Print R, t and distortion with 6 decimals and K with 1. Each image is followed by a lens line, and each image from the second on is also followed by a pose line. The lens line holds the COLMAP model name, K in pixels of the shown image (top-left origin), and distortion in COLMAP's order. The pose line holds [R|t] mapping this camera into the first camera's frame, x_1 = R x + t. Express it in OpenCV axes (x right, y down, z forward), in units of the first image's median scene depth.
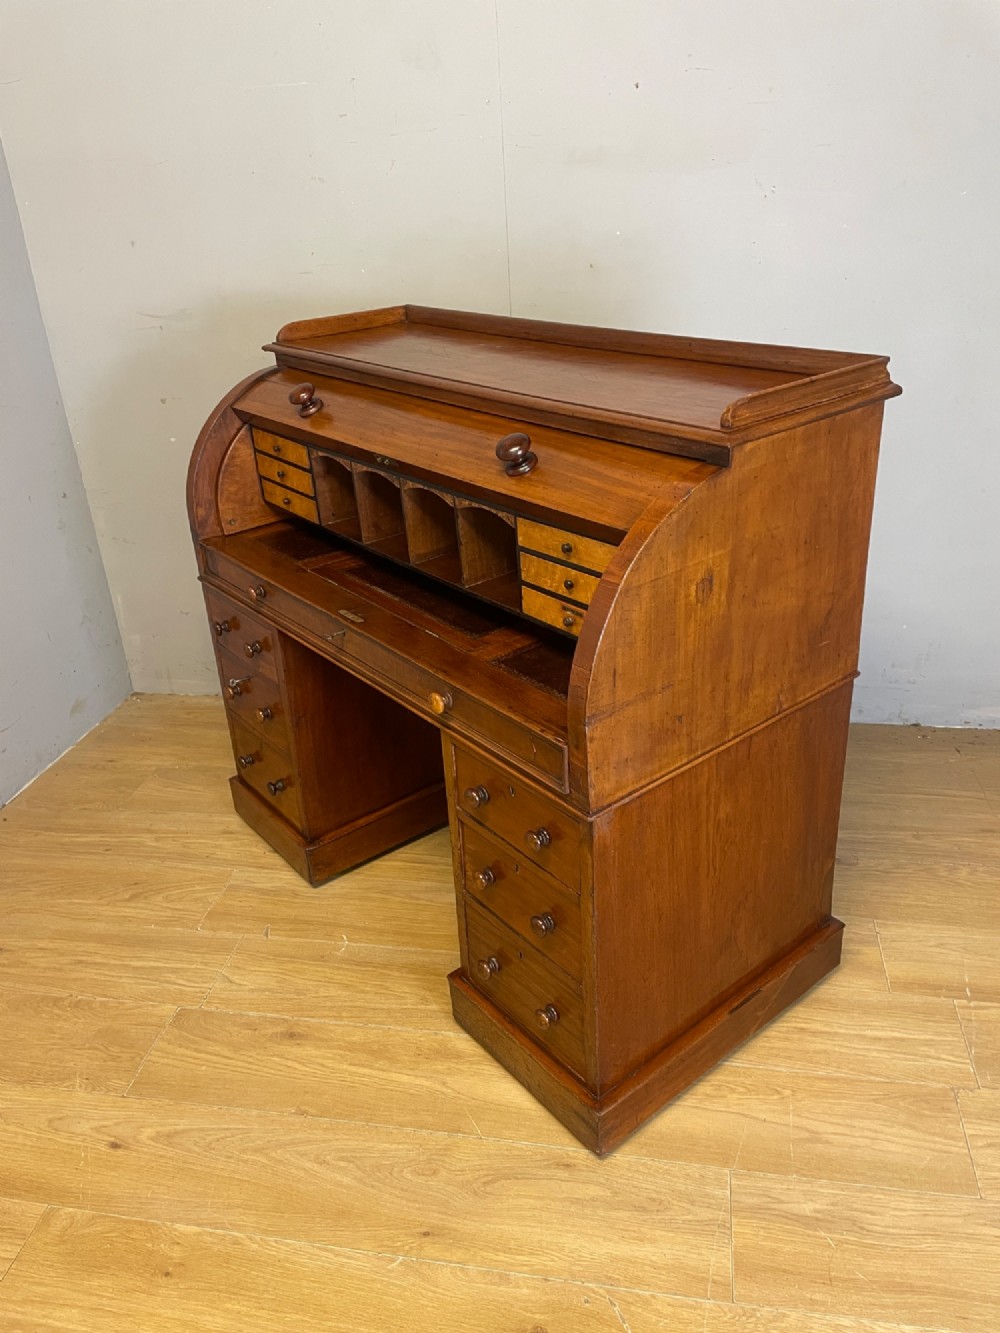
lens RADIAL K [[1032.2, 0, 493.4], [0, 1032.2, 655.3], [0, 0, 1]] dist [0.085361, -0.117458]
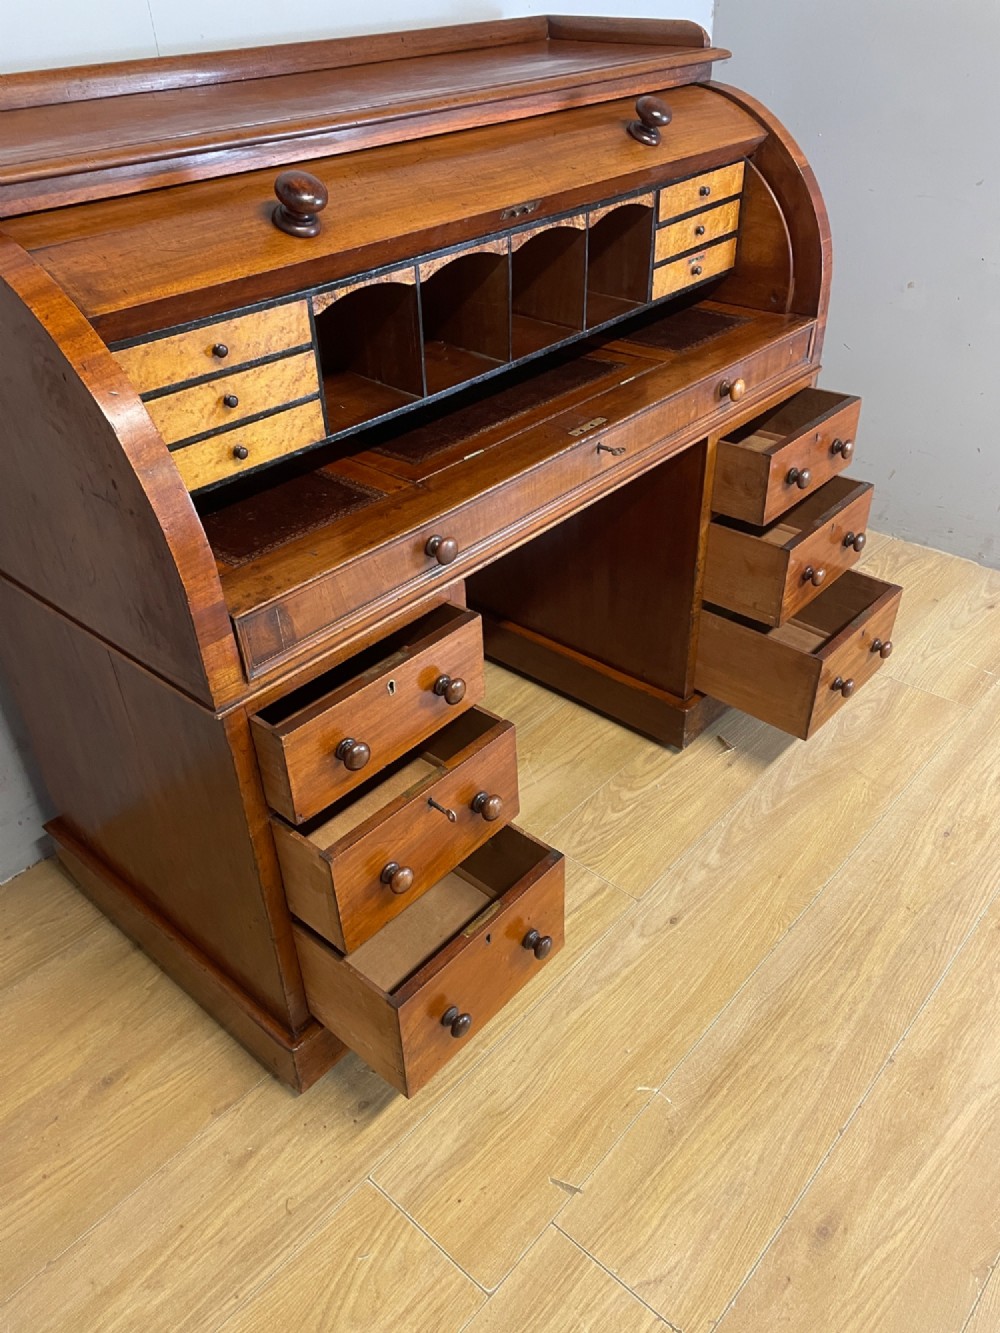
lens RADIAL K [[1032.2, 0, 505.5], [0, 1032.2, 658.1], [0, 0, 1]] dist [0.085361, -0.117458]
pose [[0.511108, -0.461134, 0.725344, -0.569809], [0.371165, 0.879571, 0.297644, -0.198770], [-0.775245, 0.117093, 0.620712, 0.680918]]
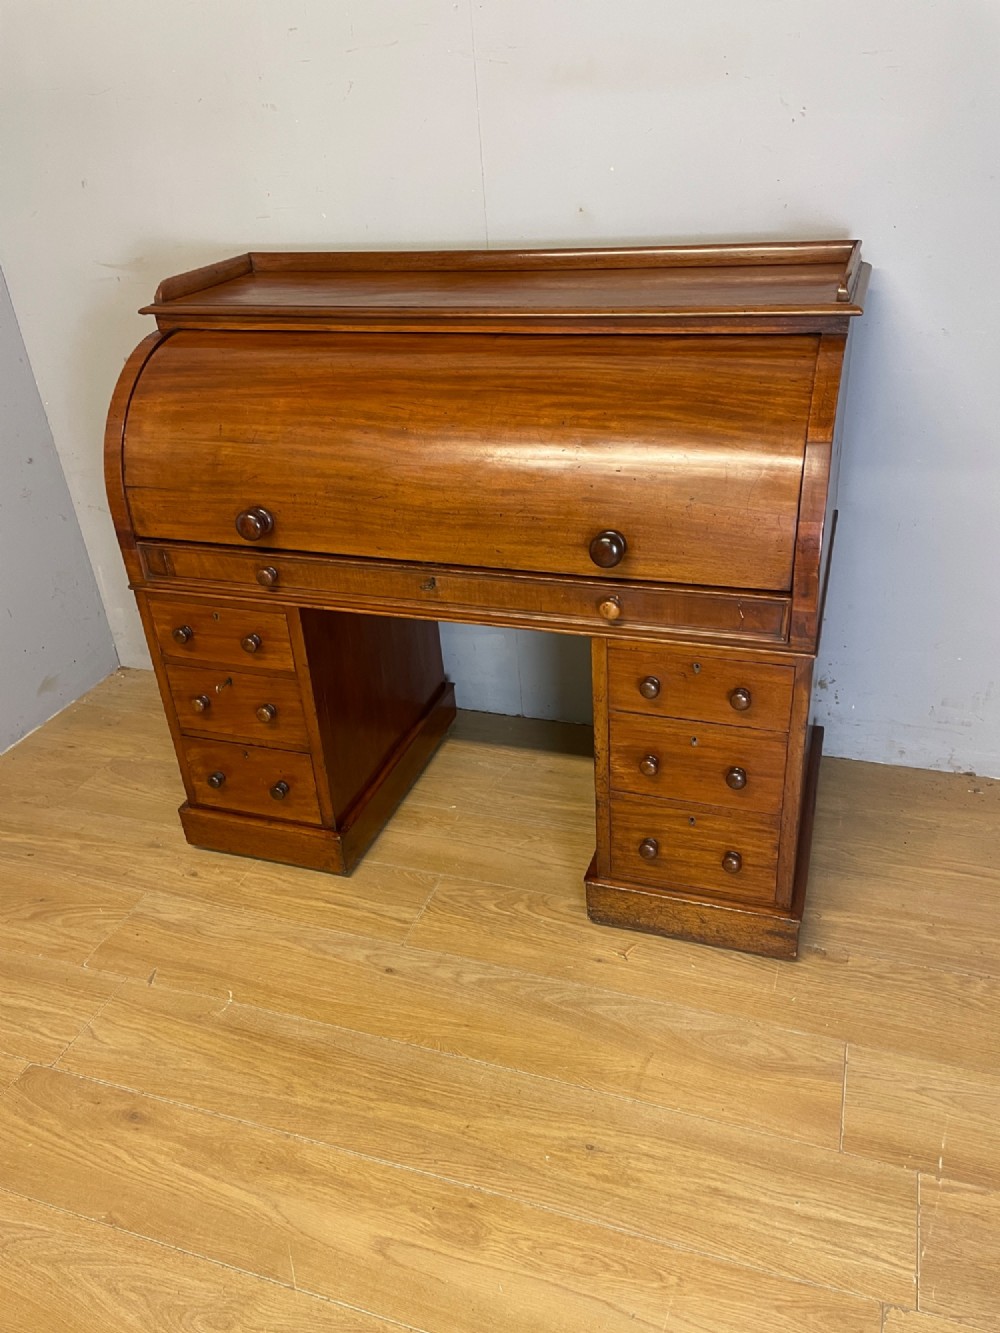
lens RADIAL K [[1032.2, 0, 497.9], [0, 1032.2, 646.9], [0, 0, 1]] dist [0.085361, -0.117458]
pose [[0.988323, 0.056055, -0.141685, 0.204380], [-0.046914, 0.996646, 0.067057, -0.099633], [0.144969, -0.059627, 0.987638, 0.186513]]
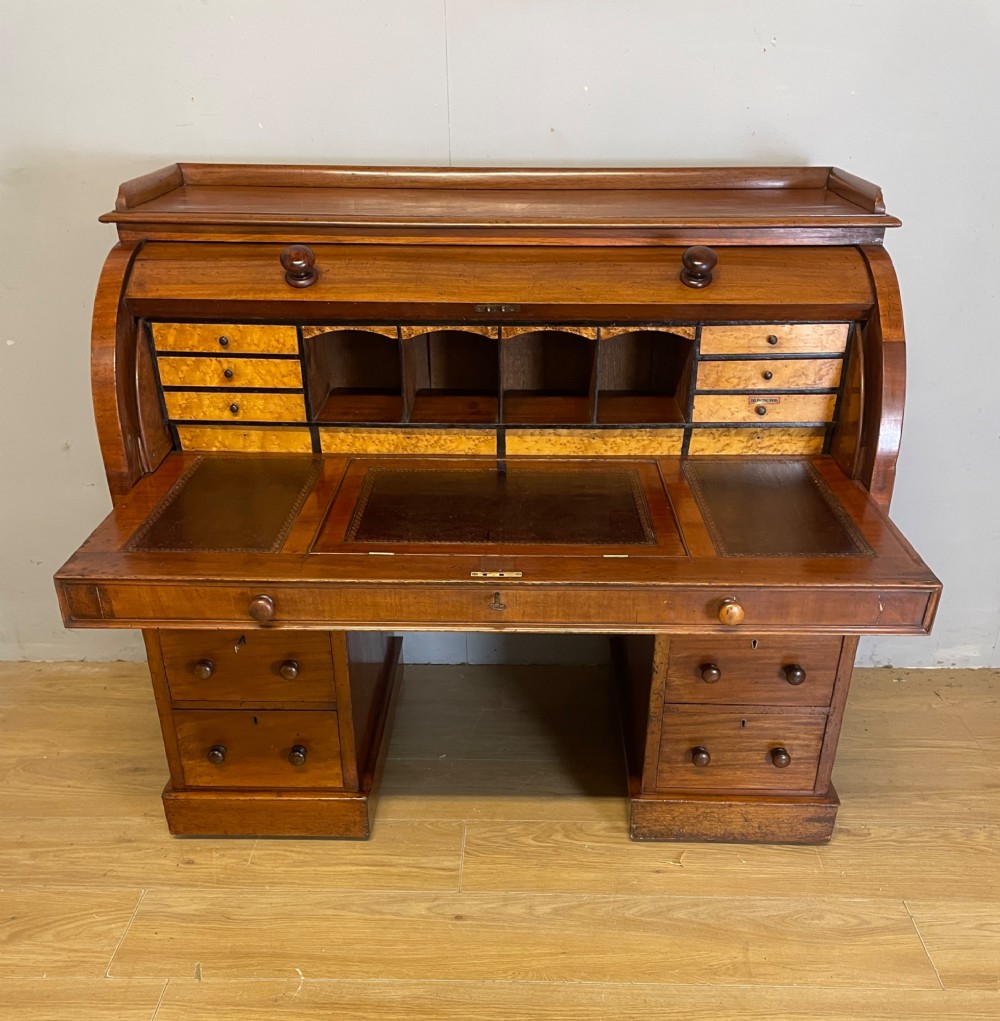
lens RADIAL K [[1034.2, 0, 498.4], [0, 1034.2, 657.5], [0, 0, 1]] dist [0.040737, 0.000000]
pose [[0.985463, -0.040689, 0.164943, -0.122057], [0.026621, 0.995886, 0.086618, -0.042531], [-0.167789, -0.080968, 0.982492, 0.208801]]
